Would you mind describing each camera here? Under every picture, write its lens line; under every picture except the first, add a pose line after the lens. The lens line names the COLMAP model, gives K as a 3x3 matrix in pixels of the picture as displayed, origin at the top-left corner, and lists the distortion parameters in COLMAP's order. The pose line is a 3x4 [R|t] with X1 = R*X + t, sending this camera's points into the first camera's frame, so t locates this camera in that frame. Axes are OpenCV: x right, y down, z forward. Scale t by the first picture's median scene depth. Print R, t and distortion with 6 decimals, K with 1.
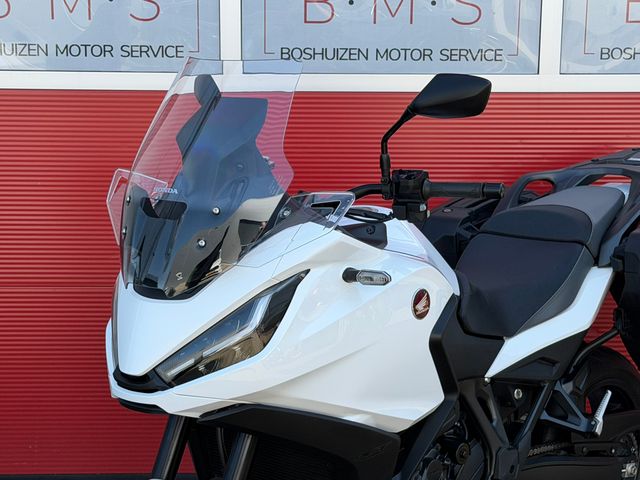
lens RADIAL K [[1368.6, 0, 319.1], [0, 1368.6, 246.6], [0, 0, 1]] dist [0.144891, 0.000000]
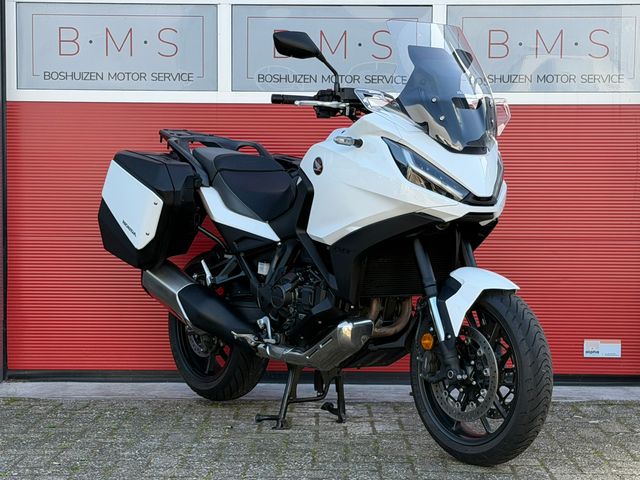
lens RADIAL K [[1368.6, 0, 320.8], [0, 1368.6, 259.2], [0, 0, 1]] dist [0.144891, 0.000000]
pose [[0.999363, 0.001292, -0.035665, 0.117960], [-0.005815, 0.991886, -0.126995, 0.306460], [0.035212, 0.127122, 0.991262, -0.569403]]
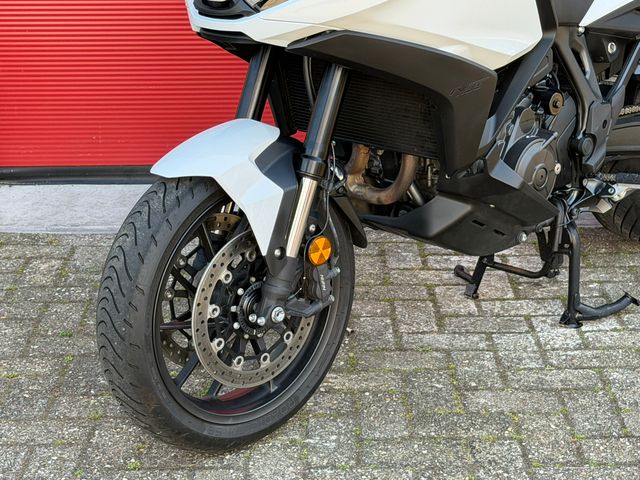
lens RADIAL K [[1368.6, 0, 334.9], [0, 1368.6, 264.8], [0, 0, 1]] dist [0.144891, 0.000000]
pose [[0.999775, -0.013771, -0.016123, -0.032111], [0.016483, 0.983078, 0.182445, 0.077321], [0.013338, -0.182670, 0.983084, 0.037543]]
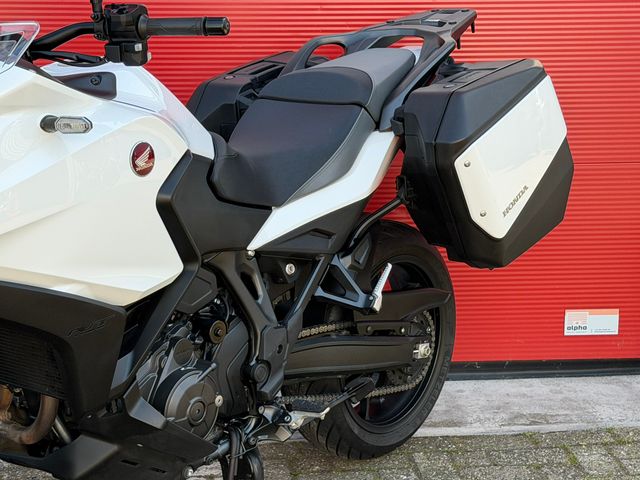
lens RADIAL K [[1368.6, 0, 334.8], [0, 1368.6, 264.5], [0, 0, 1]] dist [0.144891, 0.000000]
pose [[0.996929, -0.022683, 0.074954, 0.105815], [0.017480, 0.997438, 0.069362, 0.040973], [-0.076335, -0.067838, 0.994772, 0.086952]]
